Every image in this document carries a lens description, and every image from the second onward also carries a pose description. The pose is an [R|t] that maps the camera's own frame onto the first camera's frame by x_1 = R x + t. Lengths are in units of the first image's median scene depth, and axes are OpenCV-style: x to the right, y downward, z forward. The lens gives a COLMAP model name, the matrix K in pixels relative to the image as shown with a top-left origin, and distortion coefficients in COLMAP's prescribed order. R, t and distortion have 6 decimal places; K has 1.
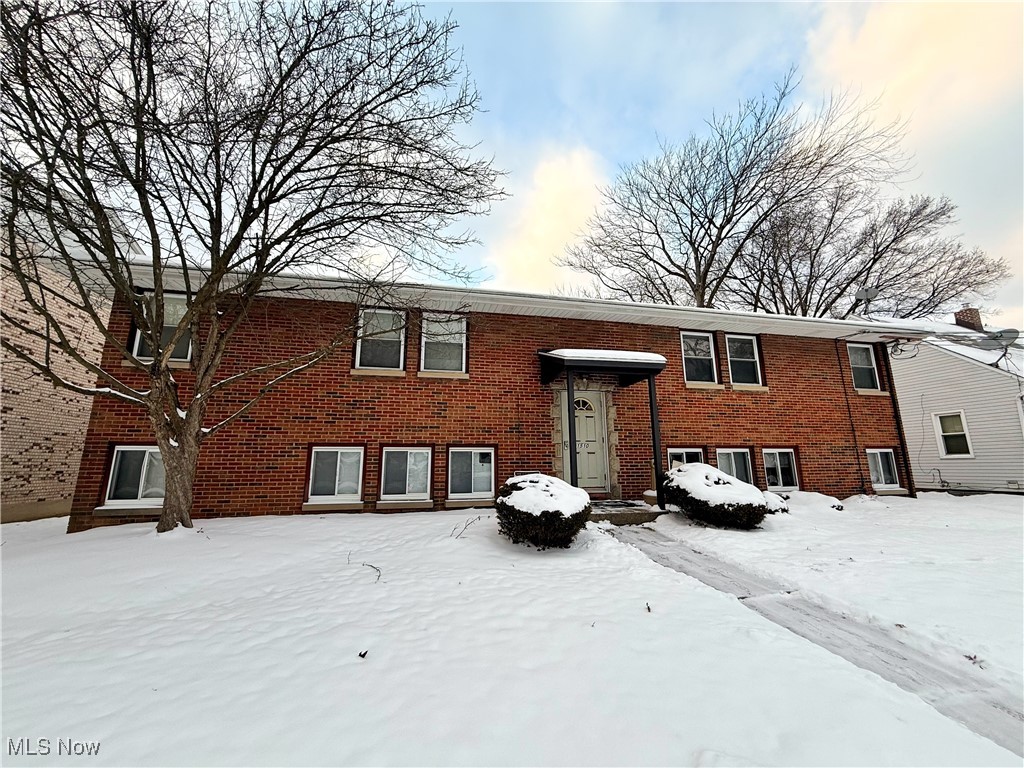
lens RADIAL K [[406.8, 0, 502.6], [0, 406.8, 385.9], [0, 0, 1]] dist [0.000277, -0.000580]
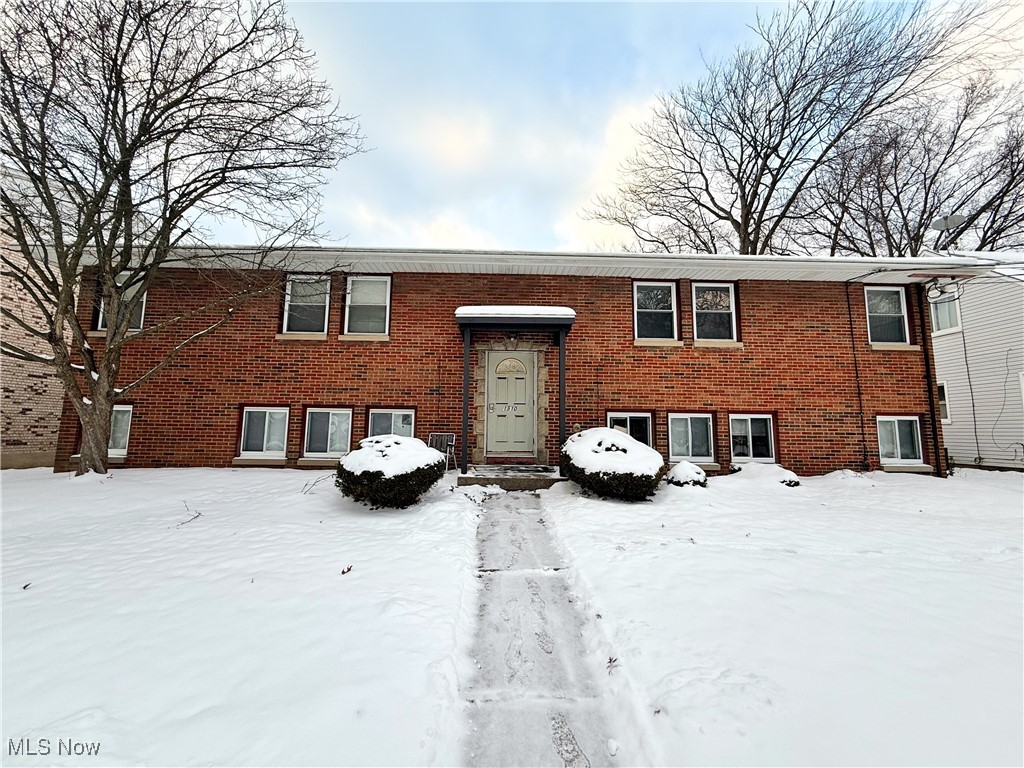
lens RADIAL K [[406.8, 0, 508.5], [0, 406.8, 382.6], [0, 0, 1]] dist [0.000277, -0.000580]
pose [[0.980815, -0.004499, -0.194888, 0.400185], [0.019009, 0.997177, 0.072647, 0.017865], [0.194011, -0.074958, 0.978131, 0.073209]]
